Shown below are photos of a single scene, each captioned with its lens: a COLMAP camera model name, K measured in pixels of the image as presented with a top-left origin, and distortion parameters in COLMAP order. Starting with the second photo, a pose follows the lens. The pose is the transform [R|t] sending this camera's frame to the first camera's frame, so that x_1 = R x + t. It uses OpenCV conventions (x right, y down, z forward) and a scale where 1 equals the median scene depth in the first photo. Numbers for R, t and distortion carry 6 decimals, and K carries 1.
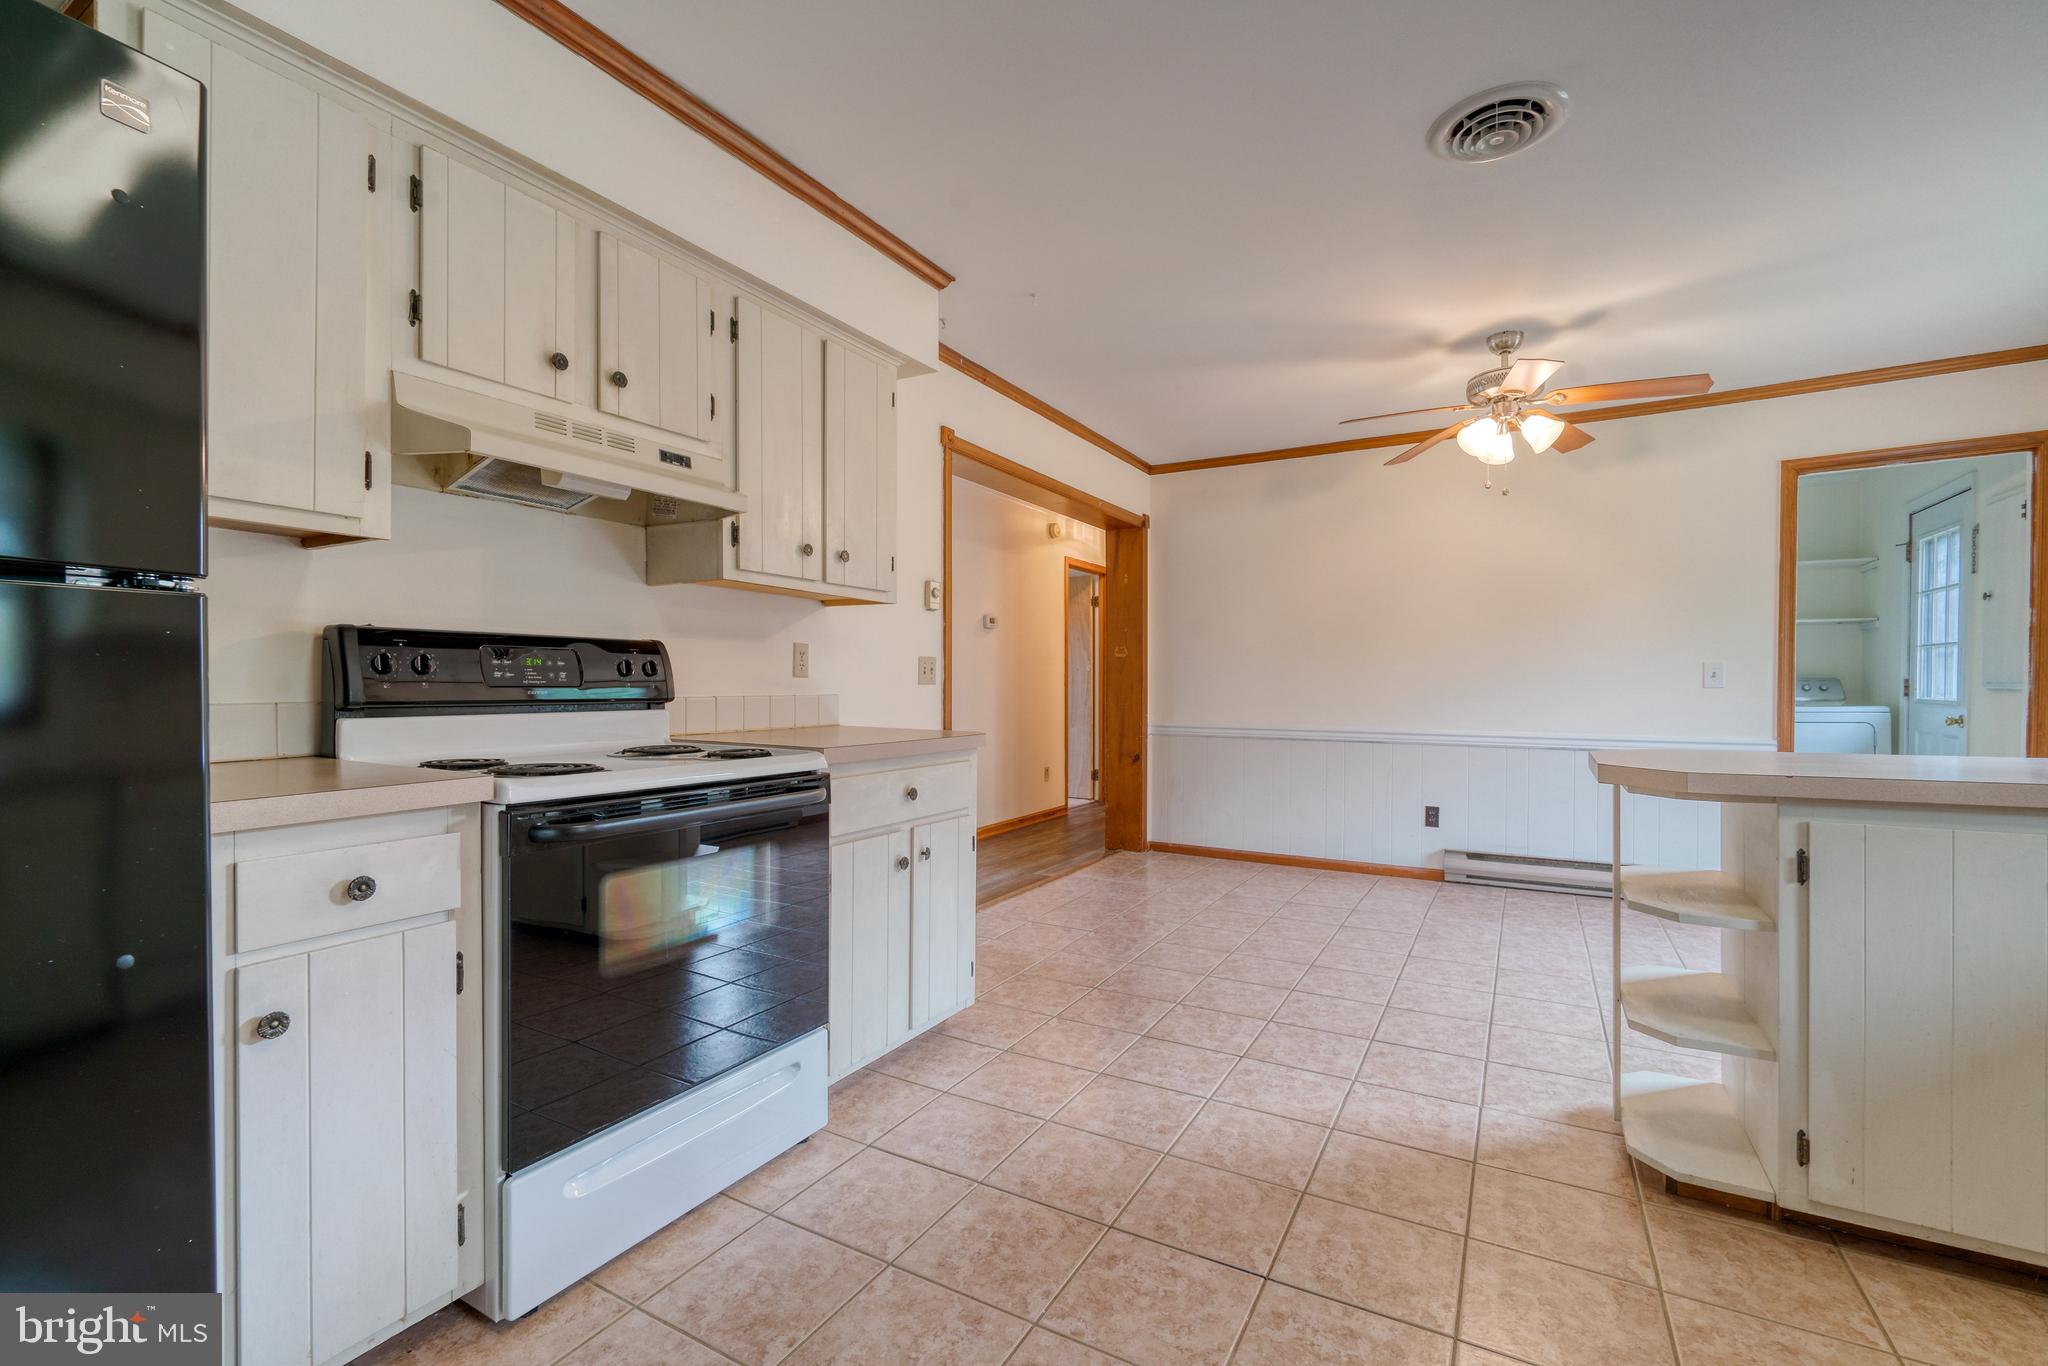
lens RADIAL K [[876.7, 0, 1030.5], [0, 876.7, 686.5], [0, 0, 1]] dist [-0.002170, 0.000601]
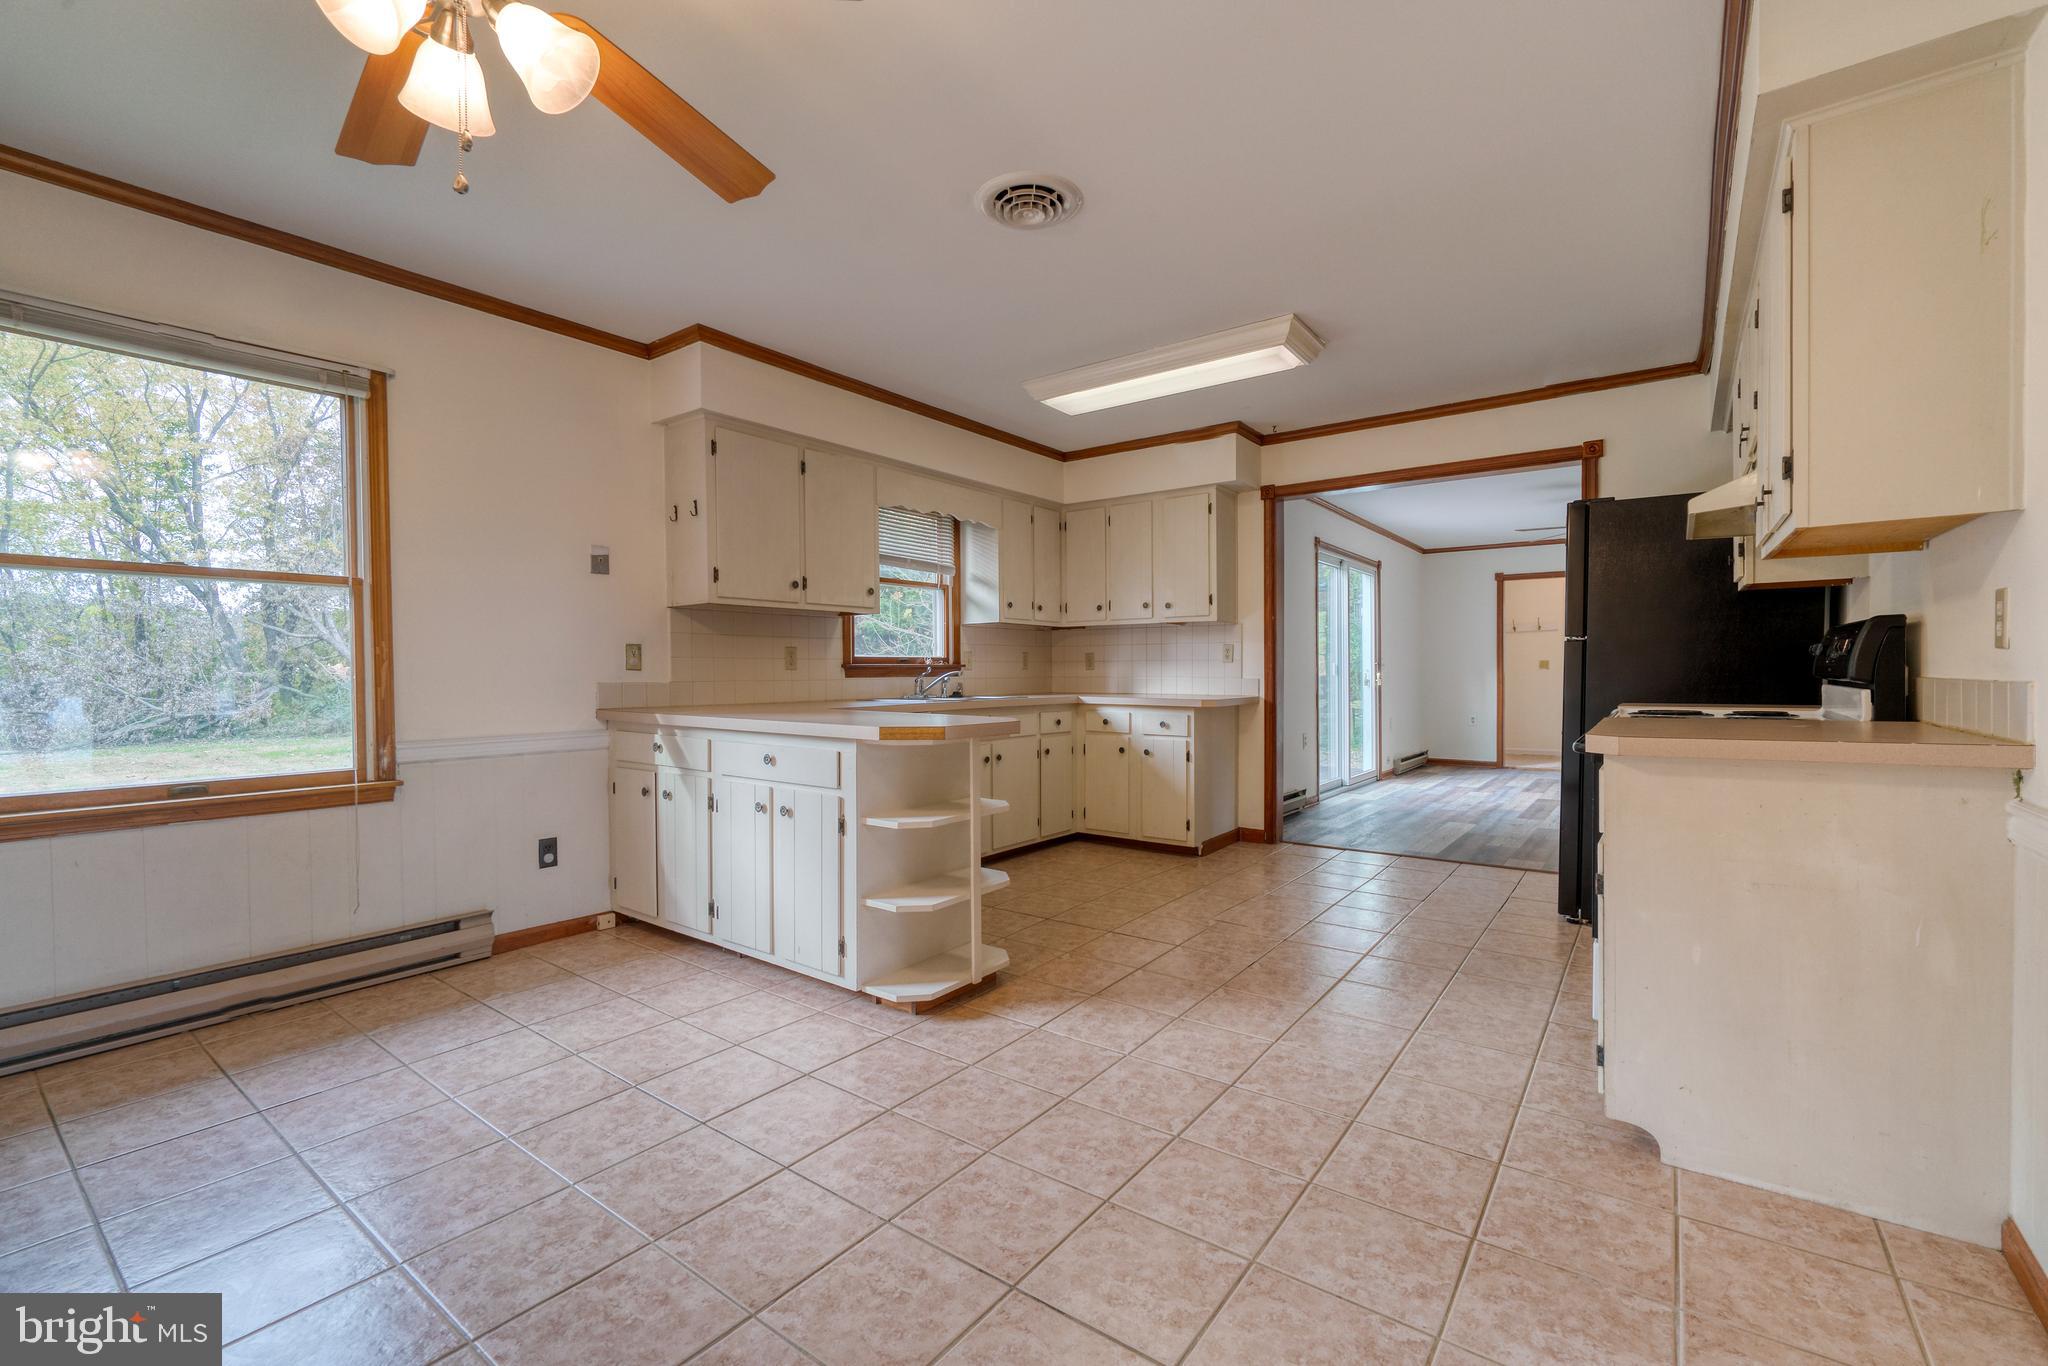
lens RADIAL K [[876.7, 0, 1030.3], [0, 876.7, 682.1], [0, 0, 1]] dist [-0.002170, 0.000601]
pose [[-0.992892, 0.005175, 0.118906, 0.289133], [0.007247, 0.999829, 0.017003, -0.003641], [-0.118798, 0.017744, -0.992760, 1.632668]]
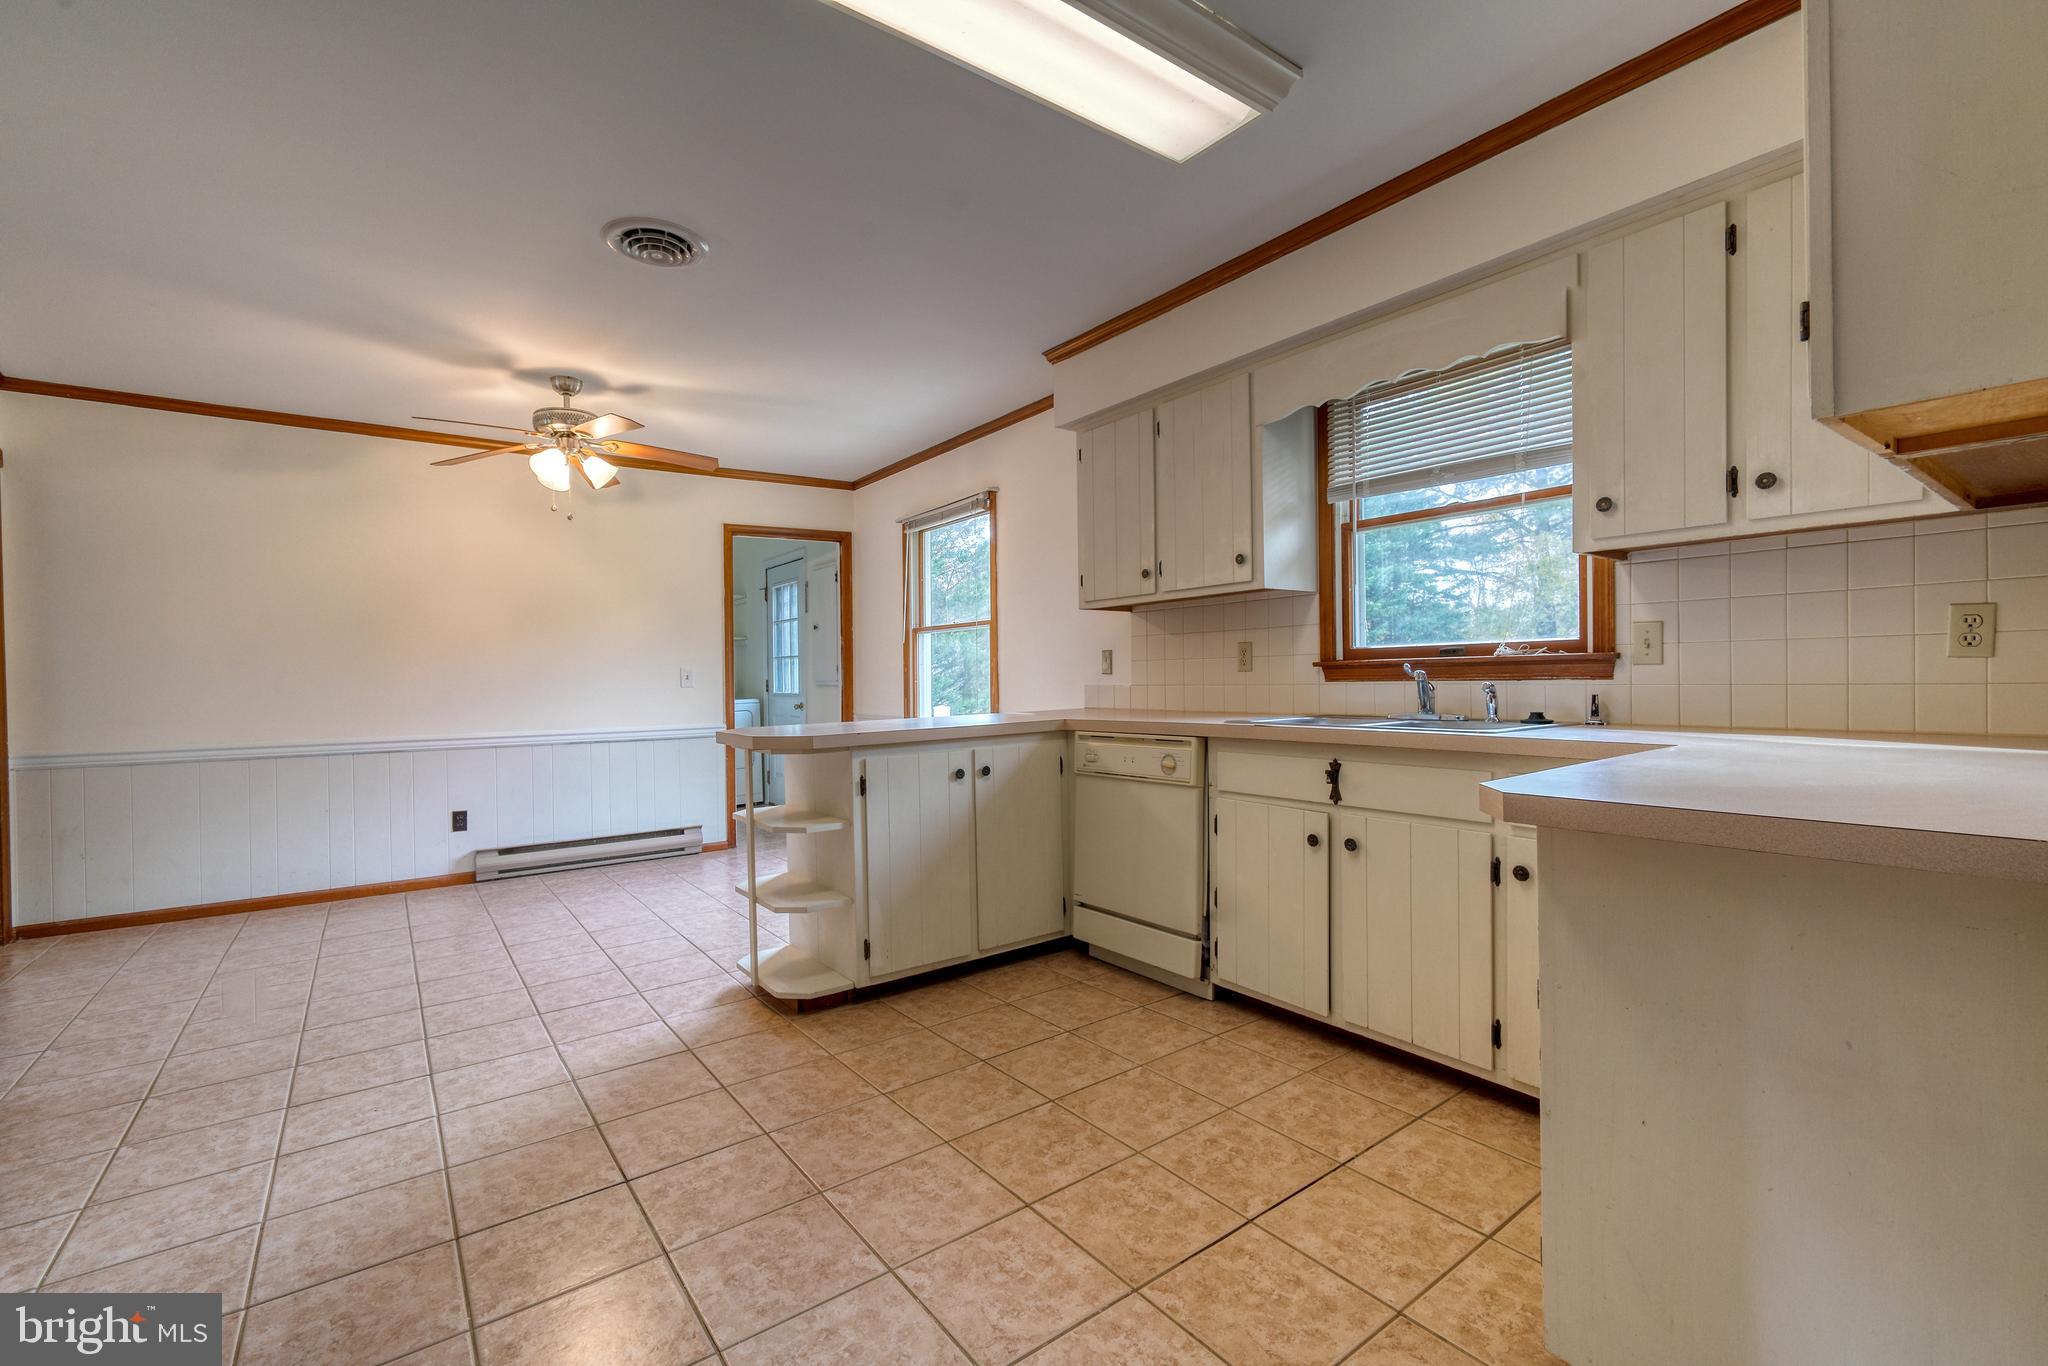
lens RADIAL K [[876.7, 0, 1019.3], [0, 876.7, 686.9], [0, 0, 1]] dist [-0.002170, 0.000601]
pose [[0.407568, -0.015576, 0.913042, -0.315058], [0.022040, 0.999731, 0.007216, 0.003468], [-0.912909, 0.017183, 0.407802, 0.008237]]
